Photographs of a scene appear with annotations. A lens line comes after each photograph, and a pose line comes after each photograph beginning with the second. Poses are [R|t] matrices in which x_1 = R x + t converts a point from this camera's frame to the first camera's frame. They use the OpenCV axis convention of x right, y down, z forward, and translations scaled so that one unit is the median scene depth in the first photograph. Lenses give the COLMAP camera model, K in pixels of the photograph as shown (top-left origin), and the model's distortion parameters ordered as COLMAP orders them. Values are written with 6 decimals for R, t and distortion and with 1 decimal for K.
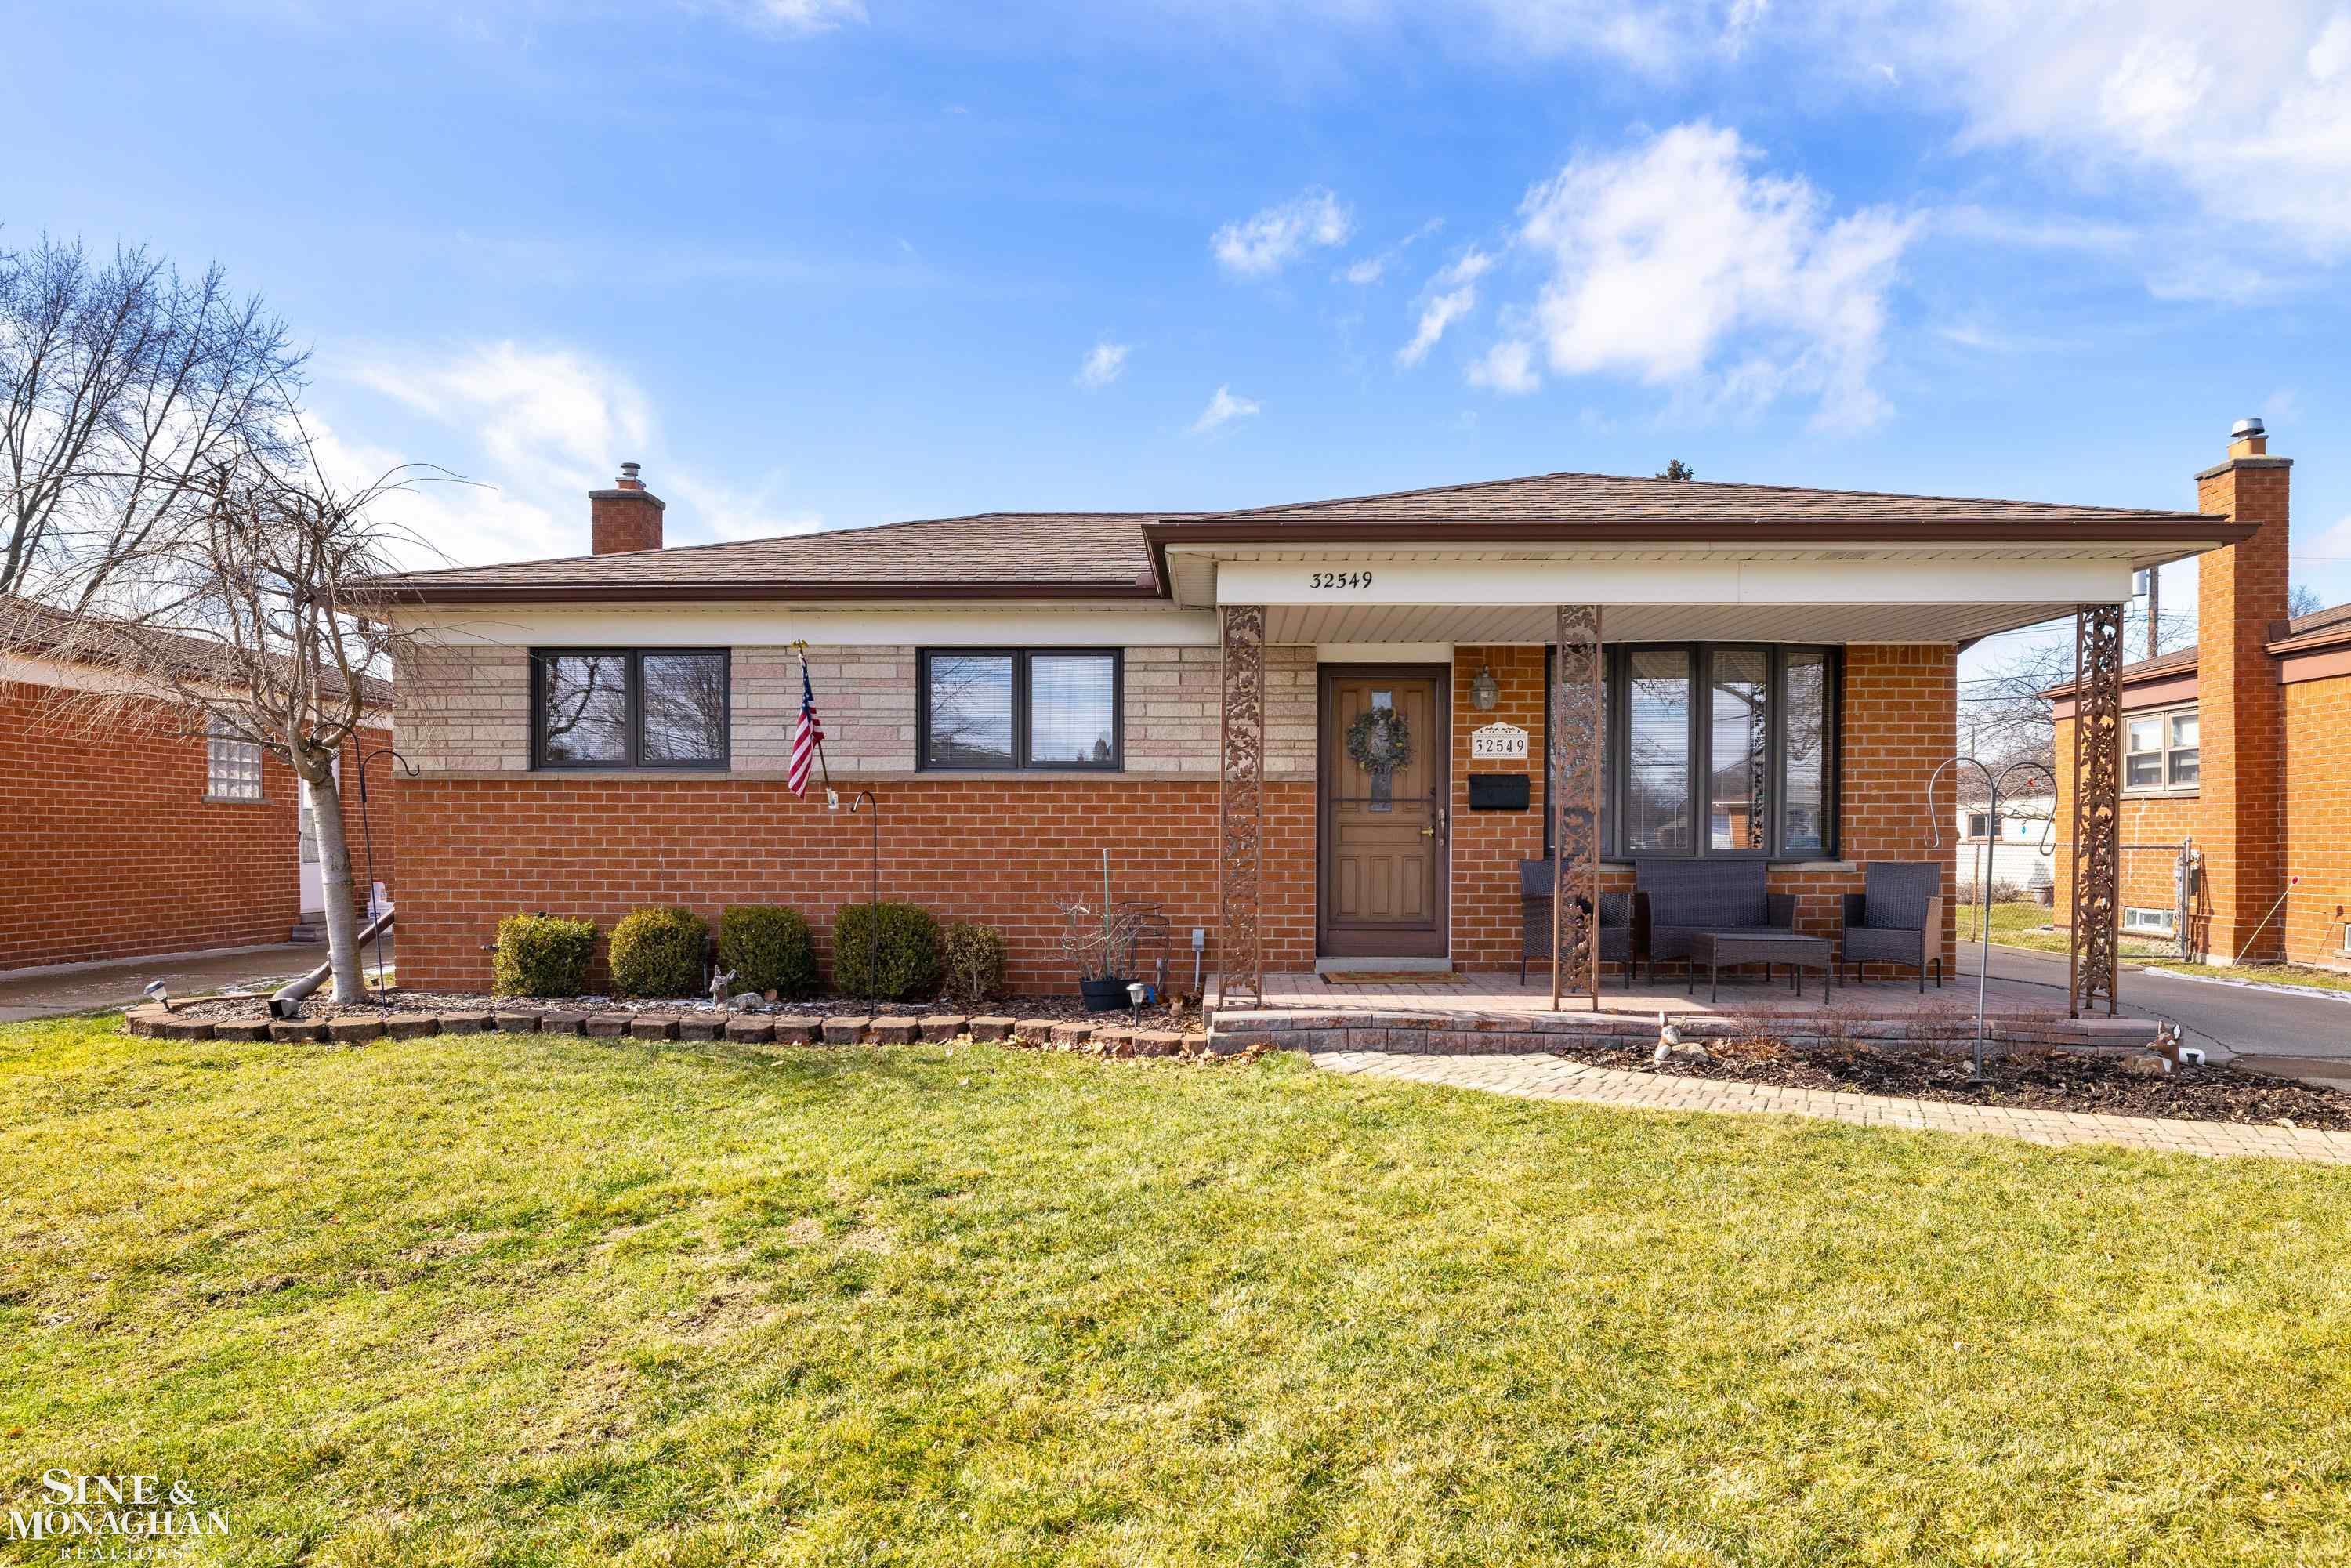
lens RADIAL K [[1474.4, 0, 1170.9], [0, 1474.4, 854.7], [0, 0, 1]] dist [-0.004043, 0.002635]
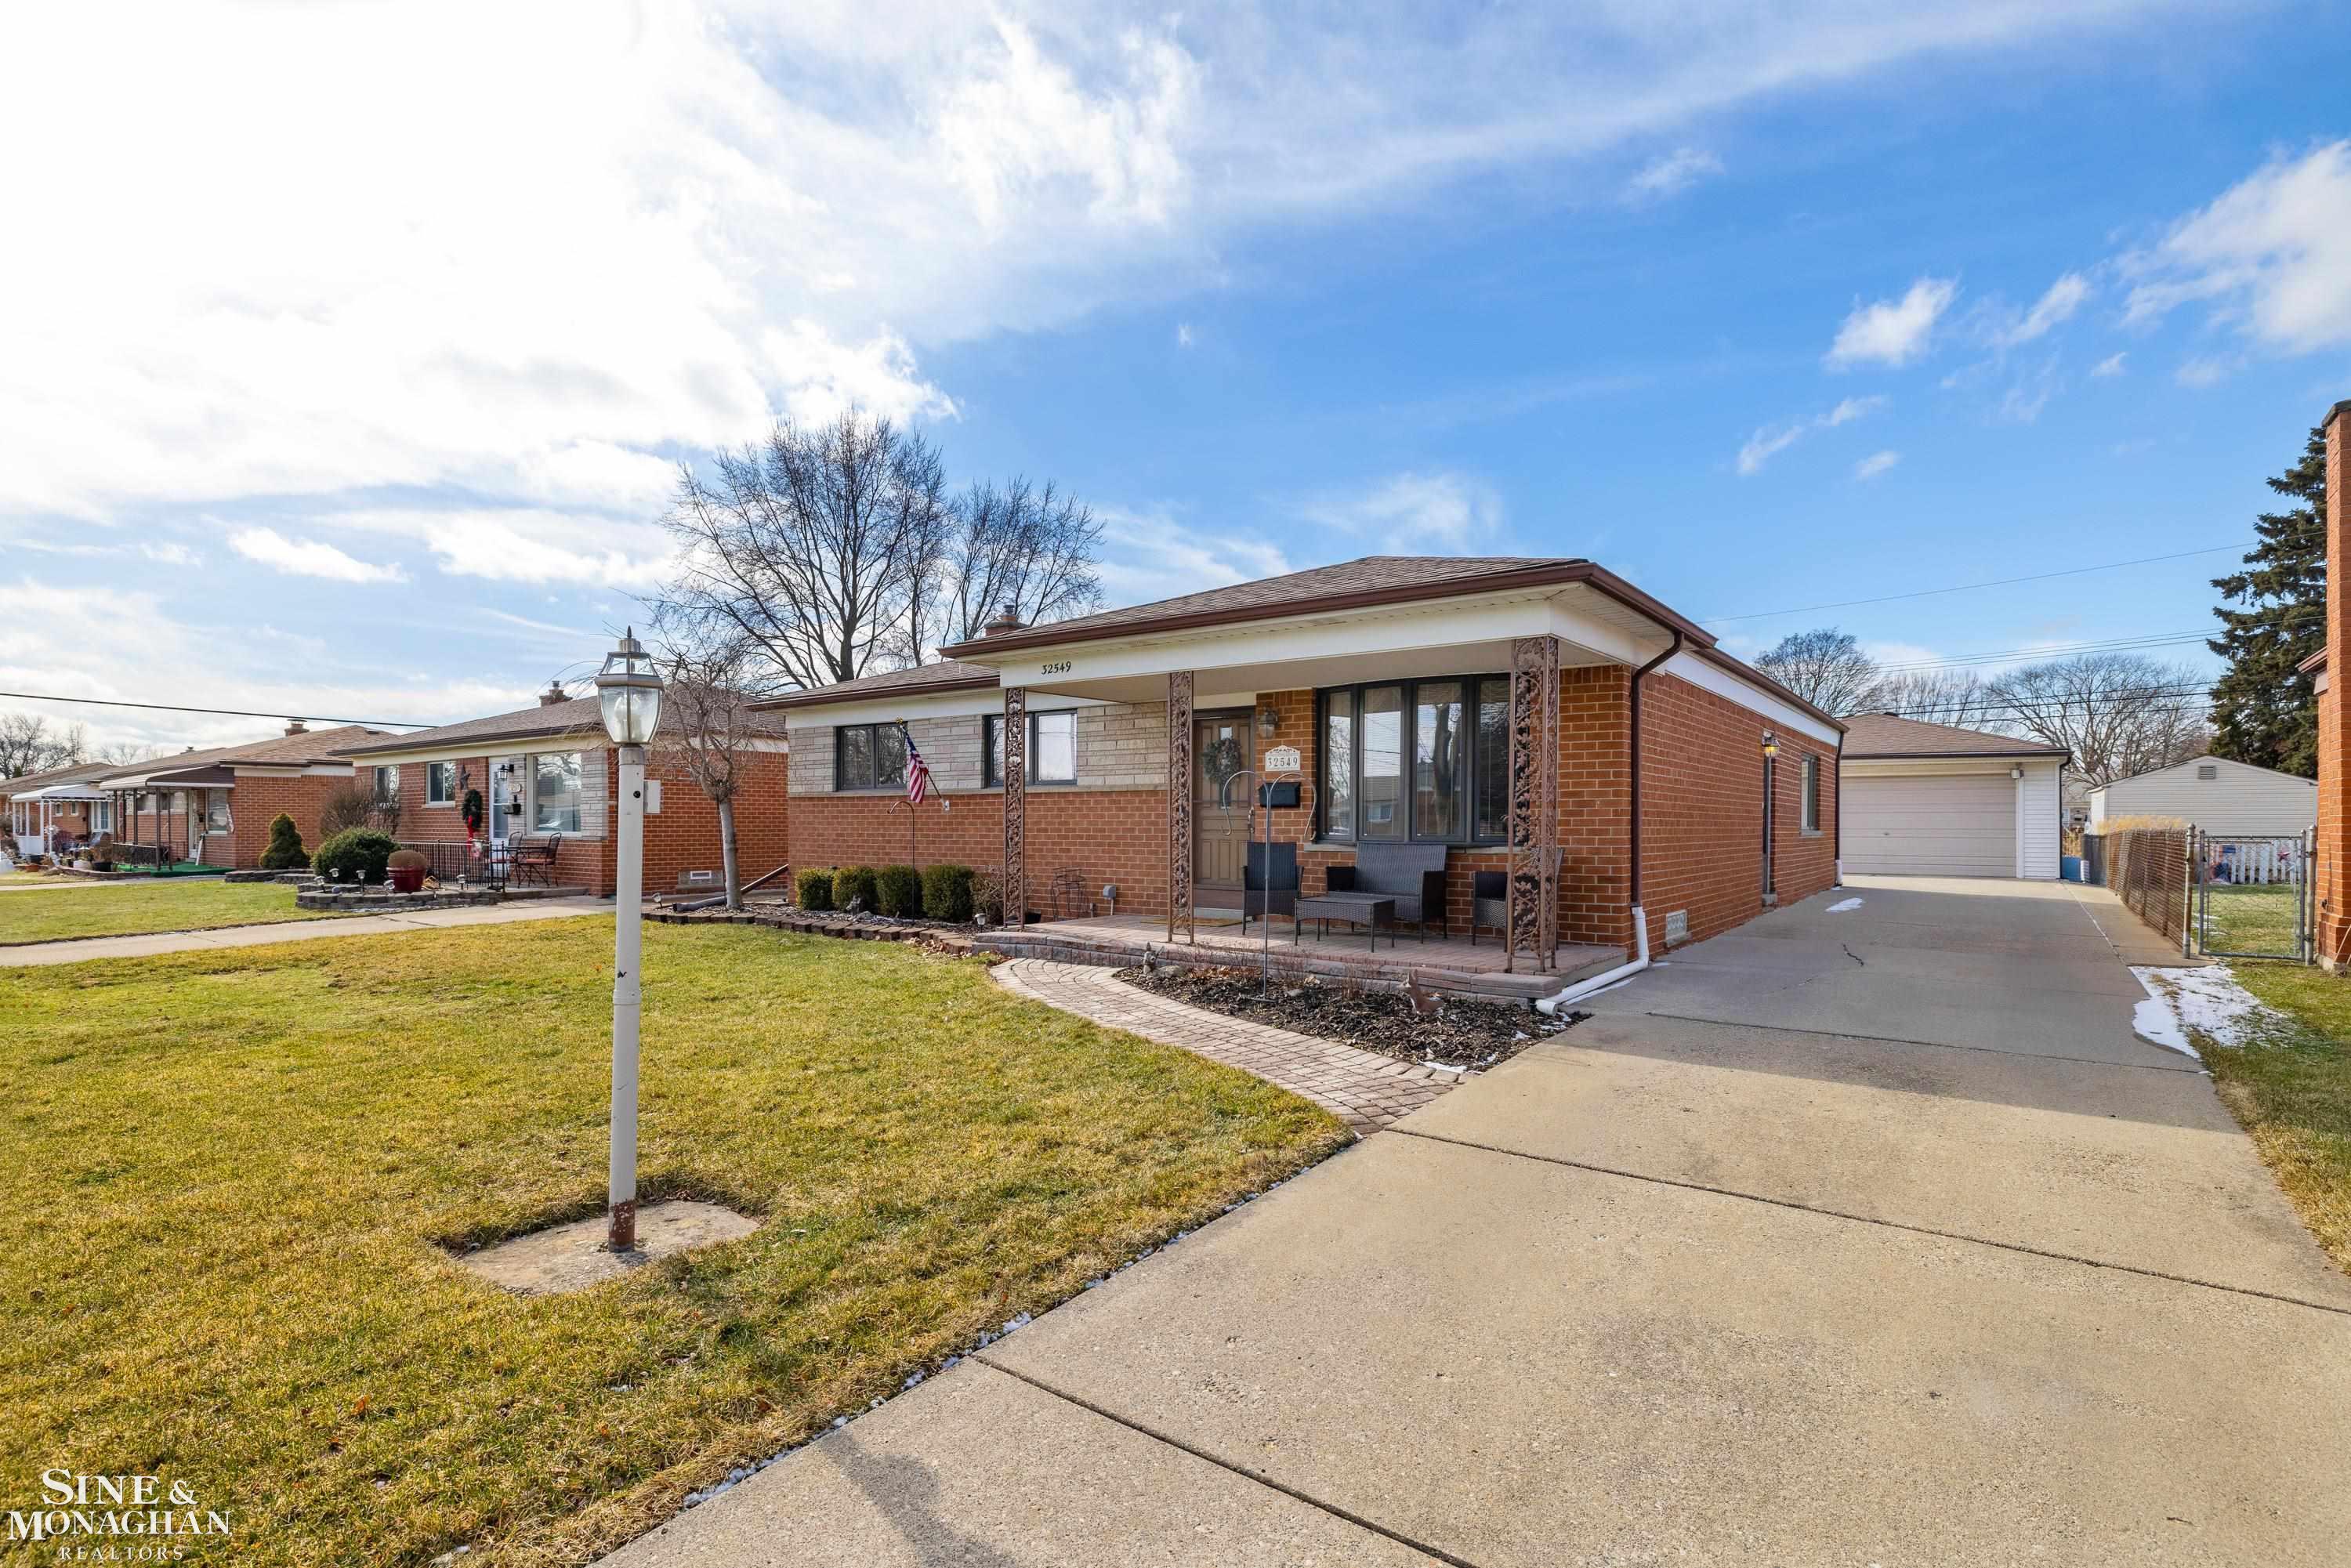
lens RADIAL K [[1124.1, 0, 1211.6], [0, 1124.1, 800.4], [0, 0, 1]] dist [0.001854, -0.000687]
pose [[0.831255, -0.012787, -0.555744, 0.762276], [-0.005442, 0.999500, -0.031137, -0.003430], [0.555864, 0.028907, 0.830770, 0.073163]]
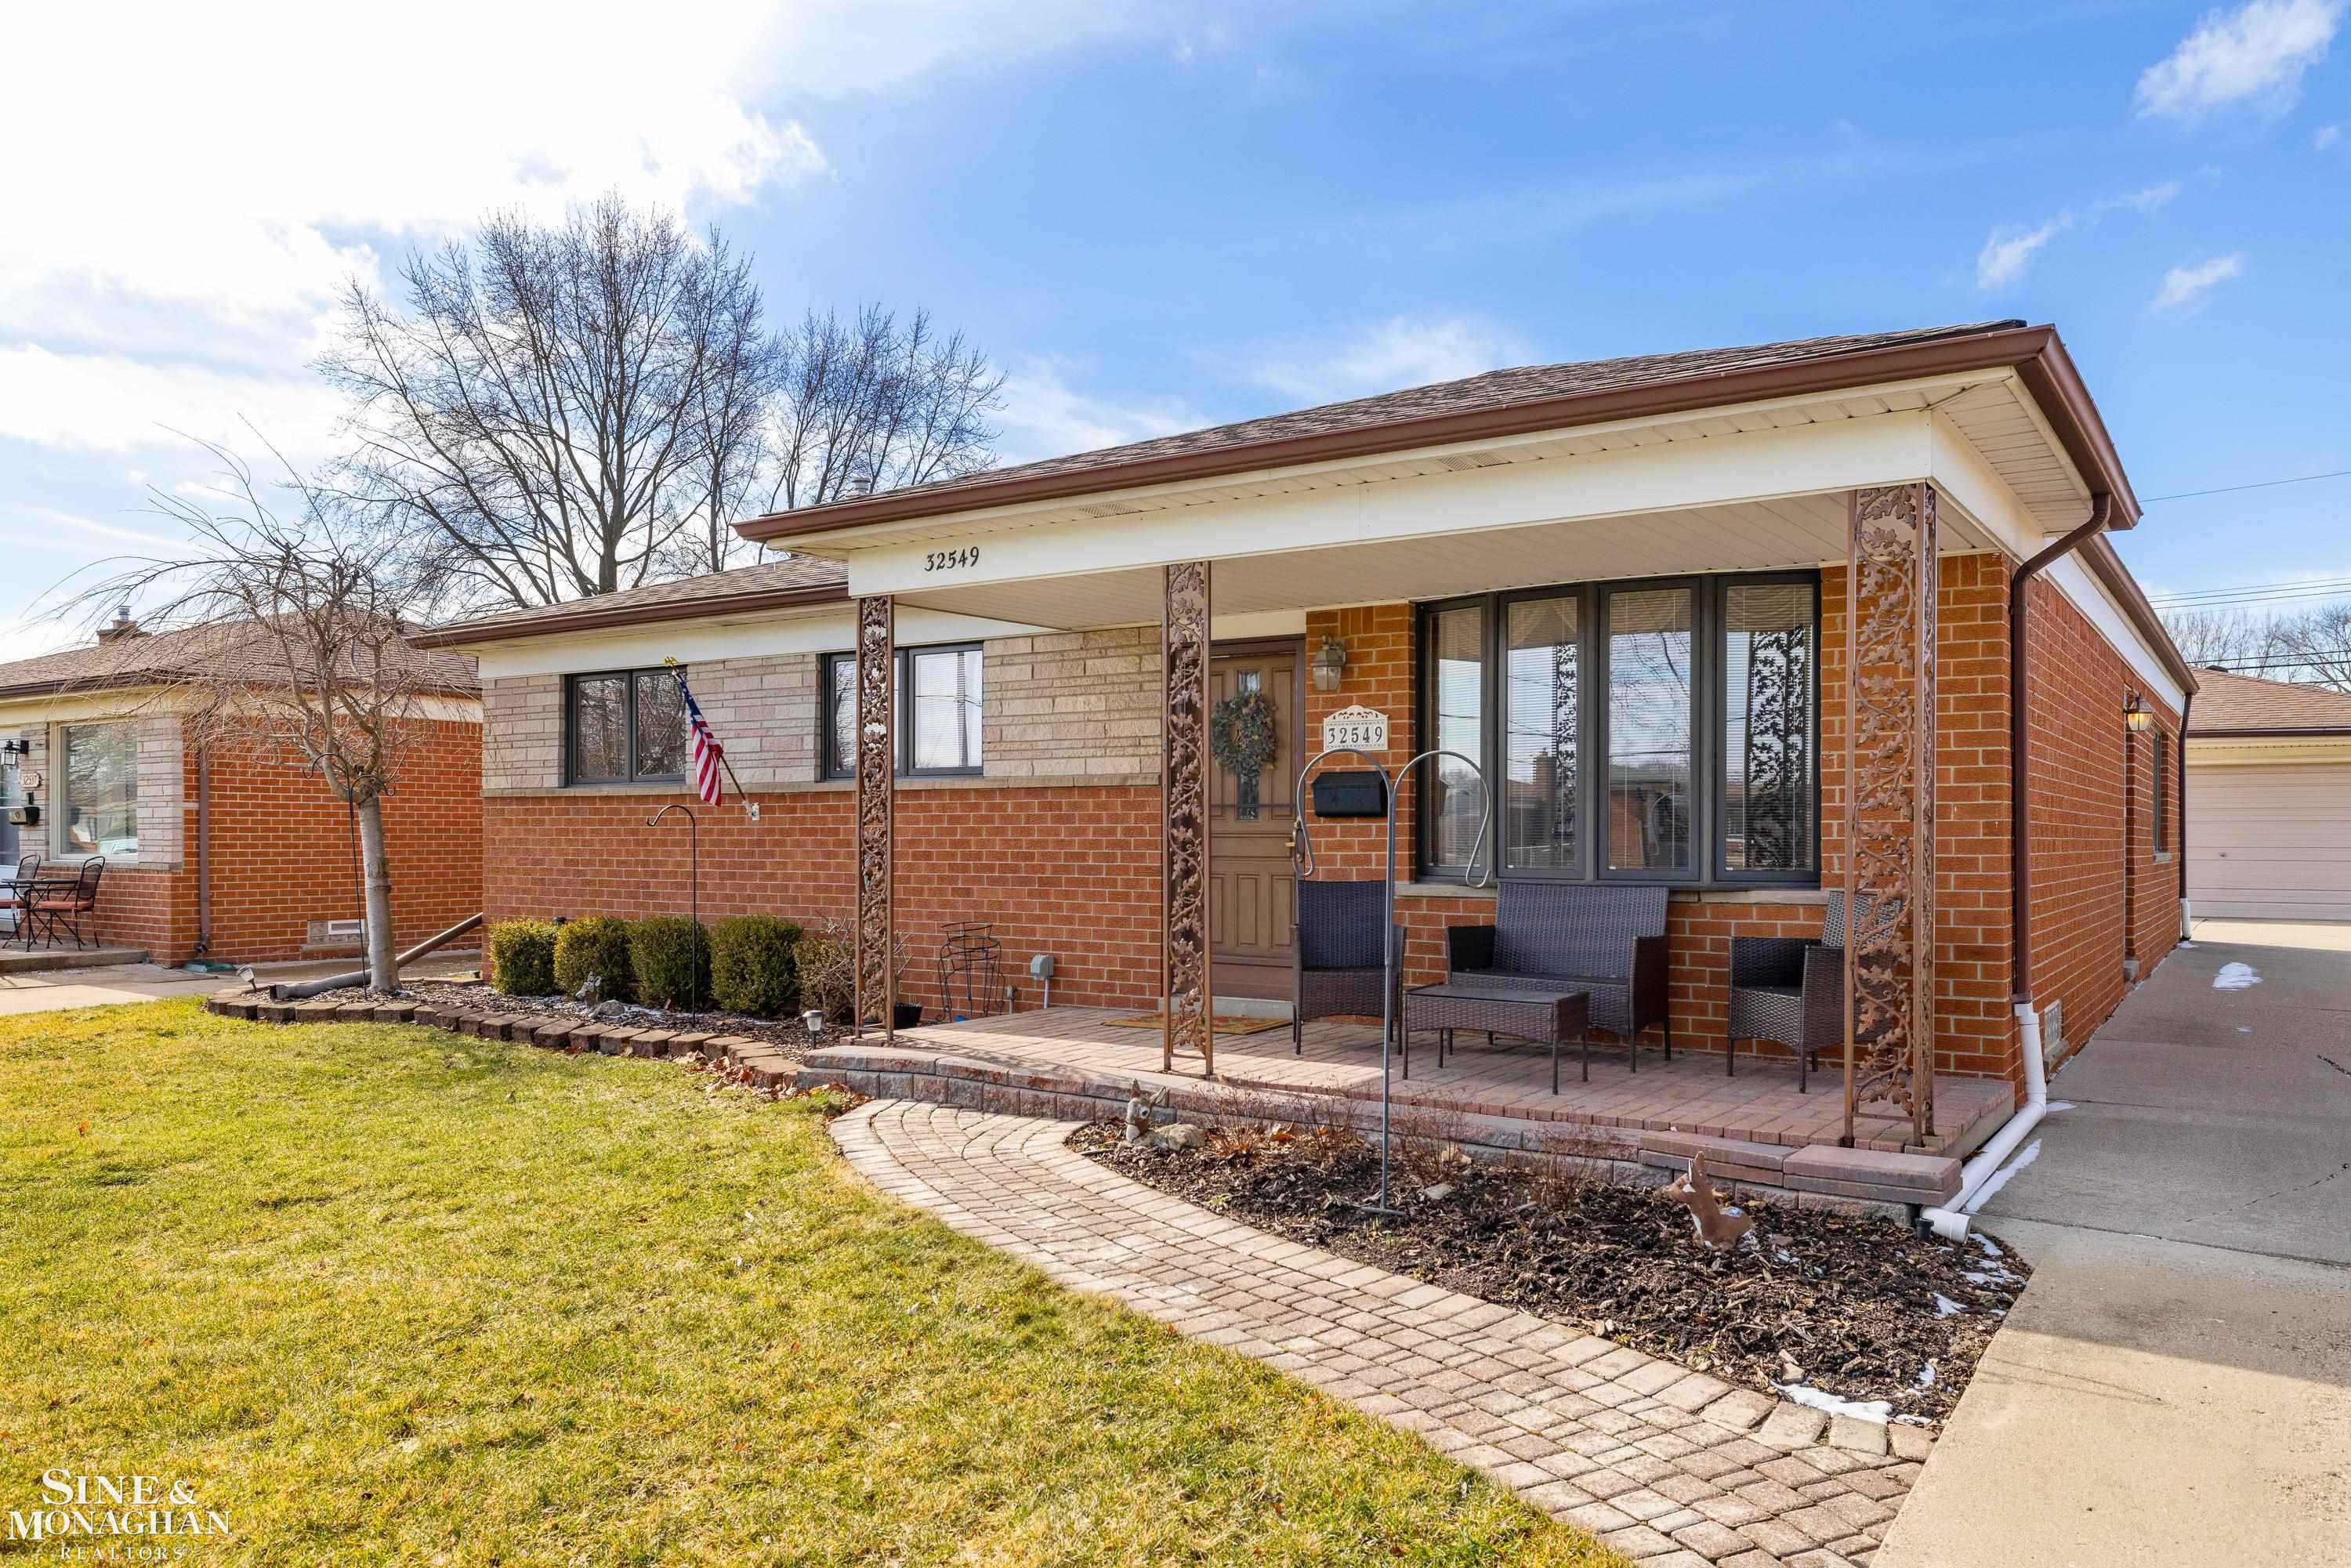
lens RADIAL K [[1733.3, 0, 1174.3], [0, 1733.3, 794.7], [0, 0, 1]] dist [0.004510, 0.004701]
pose [[0.832093, -0.014104, -0.554457, 0.653180], [-0.005924, 0.999394, -0.034312, -0.010042], [0.554605, 0.031835, 0.831505, 0.182336]]
